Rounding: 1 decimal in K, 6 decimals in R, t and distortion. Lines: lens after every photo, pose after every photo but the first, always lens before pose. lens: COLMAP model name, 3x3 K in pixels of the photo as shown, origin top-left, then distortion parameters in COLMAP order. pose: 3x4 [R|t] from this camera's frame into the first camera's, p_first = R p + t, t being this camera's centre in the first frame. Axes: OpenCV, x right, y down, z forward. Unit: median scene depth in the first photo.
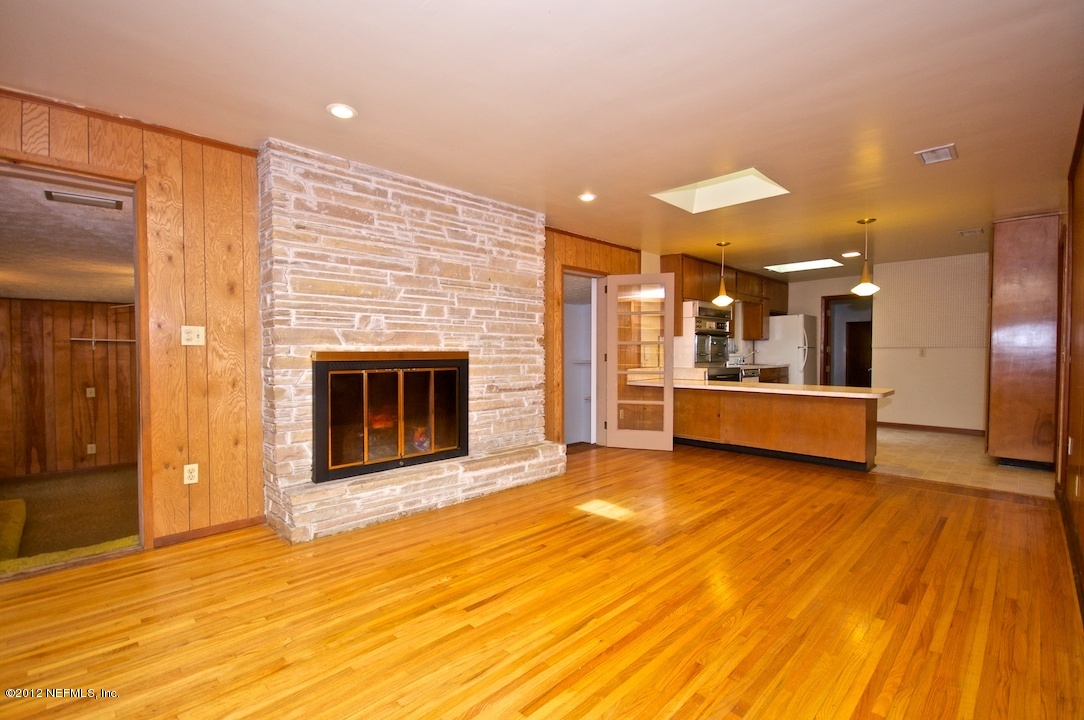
lens RADIAL K [[484.7, 0, 536.9], [0, 484.7, 361.7], [0, 0, 1]] dist [0.007280, -0.009825]
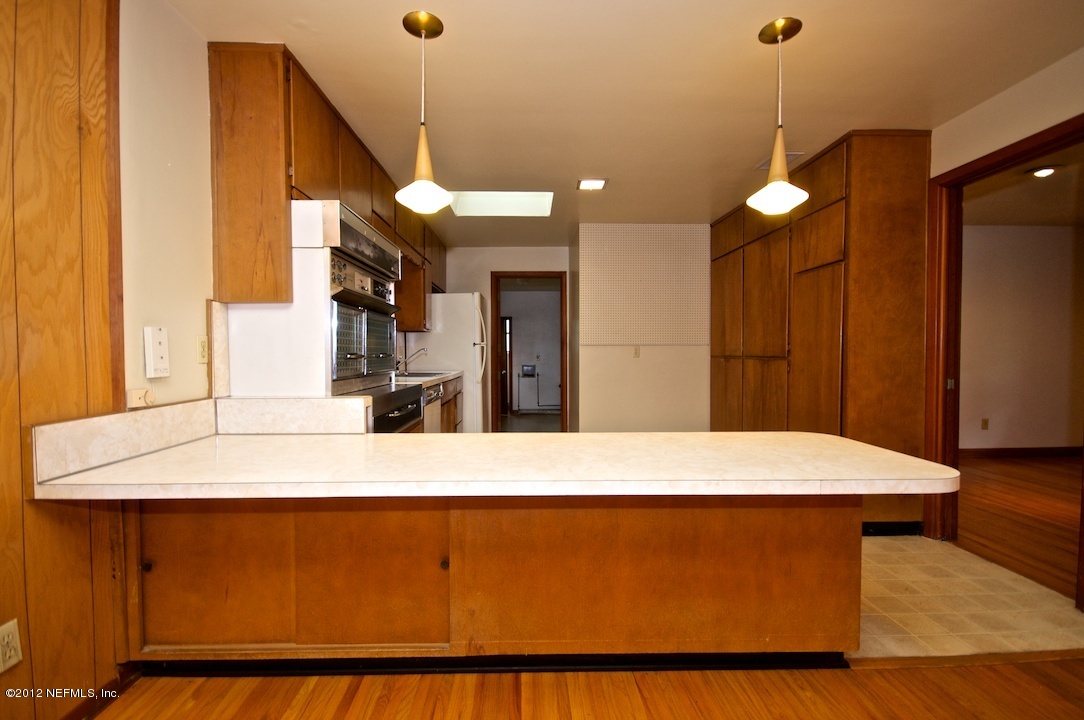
lens RADIAL K [[484.7, 0, 537.4], [0, 484.7, 362.8], [0, 0, 1]] dist [0.007280, -0.009825]
pose [[0.676394, -0.019083, 0.736293, 0.271127], [0.017297, 0.999800, 0.010022, -0.020916], [-0.736337, 0.005957, 0.676589, 1.041146]]
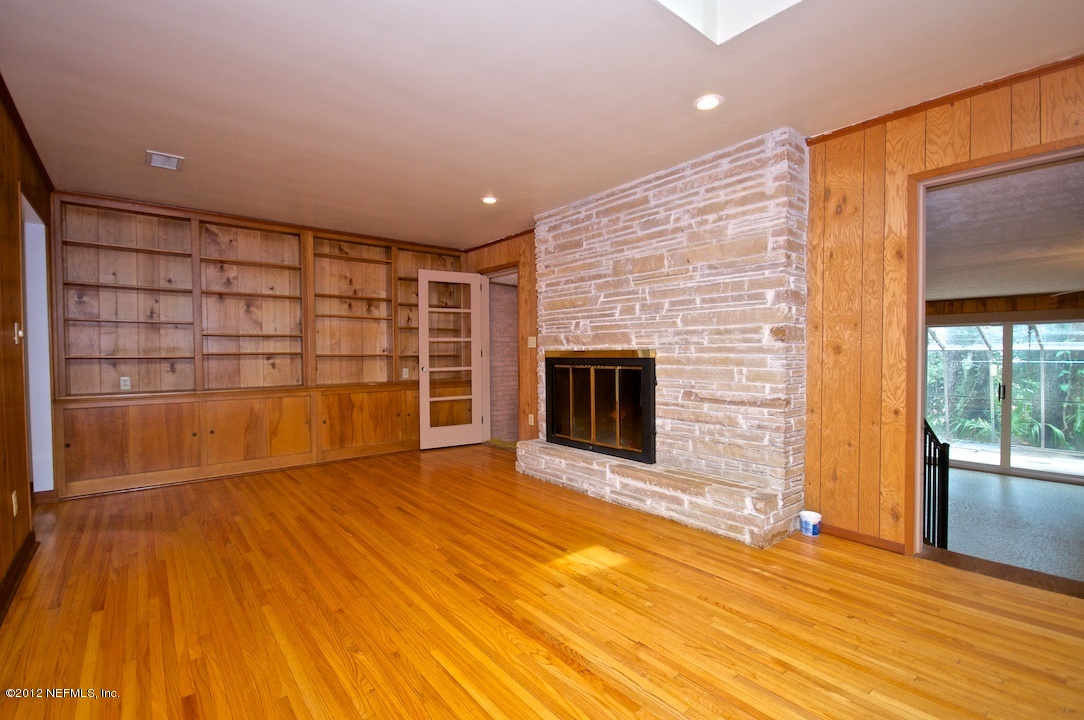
lens RADIAL K [[484.7, 0, 540.0], [0, 484.7, 364.1], [0, 0, 1]] dist [0.007280, -0.009825]
pose [[-0.085887, 0.023636, -0.996024, 0.774355], [-0.016978, 0.999539, 0.025183, -0.013829], [0.996160, 0.019073, -0.085446, 0.865496]]
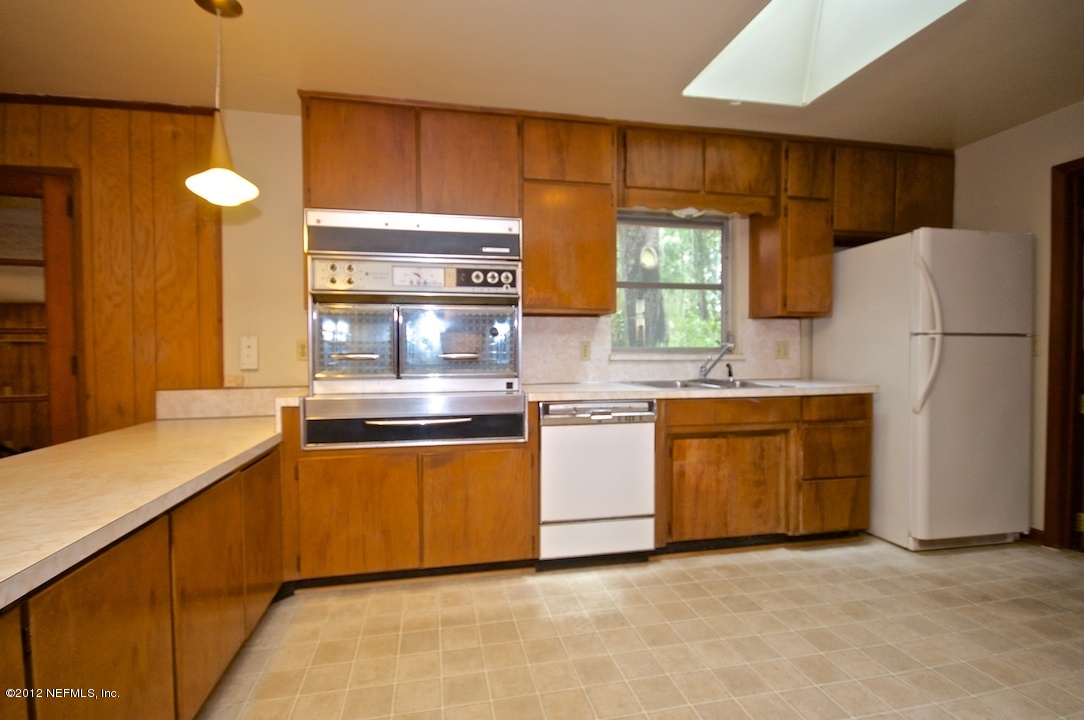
lens RADIAL K [[484.7, 0, 539.9], [0, 484.7, 361.5], [0, 0, 1]] dist [0.007280, -0.009825]
pose [[0.837798, 0.010867, -0.545872, 1.060595], [-0.009505, 0.999941, 0.005317, -0.027167], [0.545897, 0.000734, 0.837852, 1.248268]]
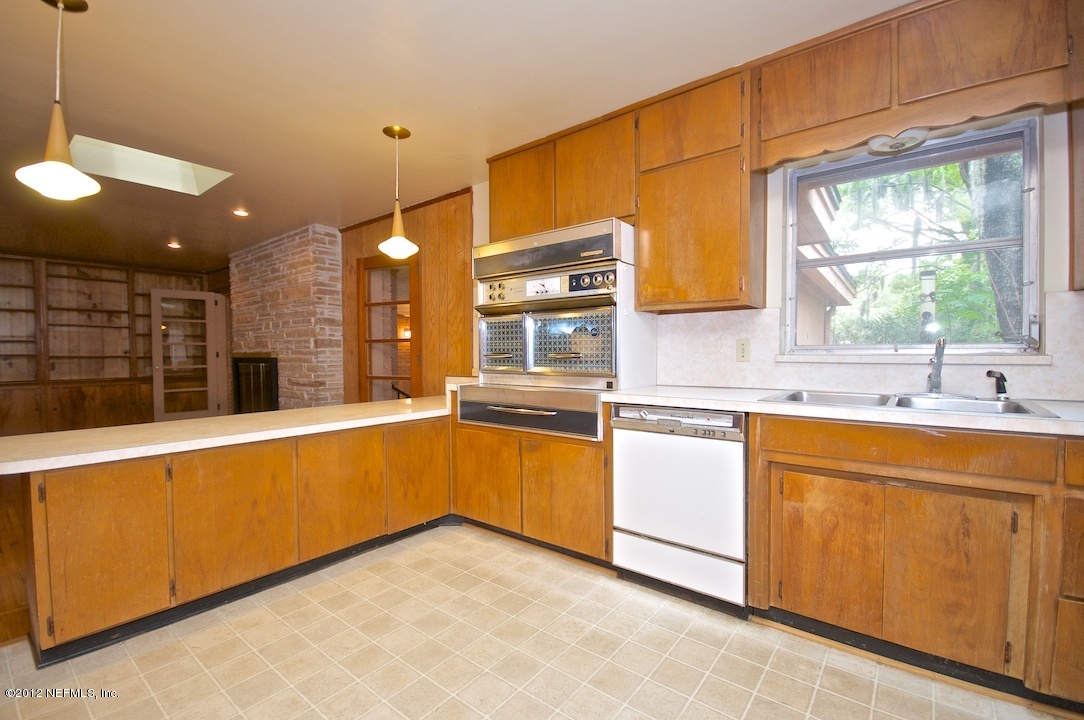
lens RADIAL K [[459.0, 0, 543.0], [0, 459.0, 362.4], [0, 0, 1]] dist [-0.006330, -0.002130]
pose [[0.137205, 0.021602, -0.990307, 1.260469], [-0.016988, 0.999666, 0.019453, -0.031901], [0.990397, 0.014154, 0.137526, 1.579958]]
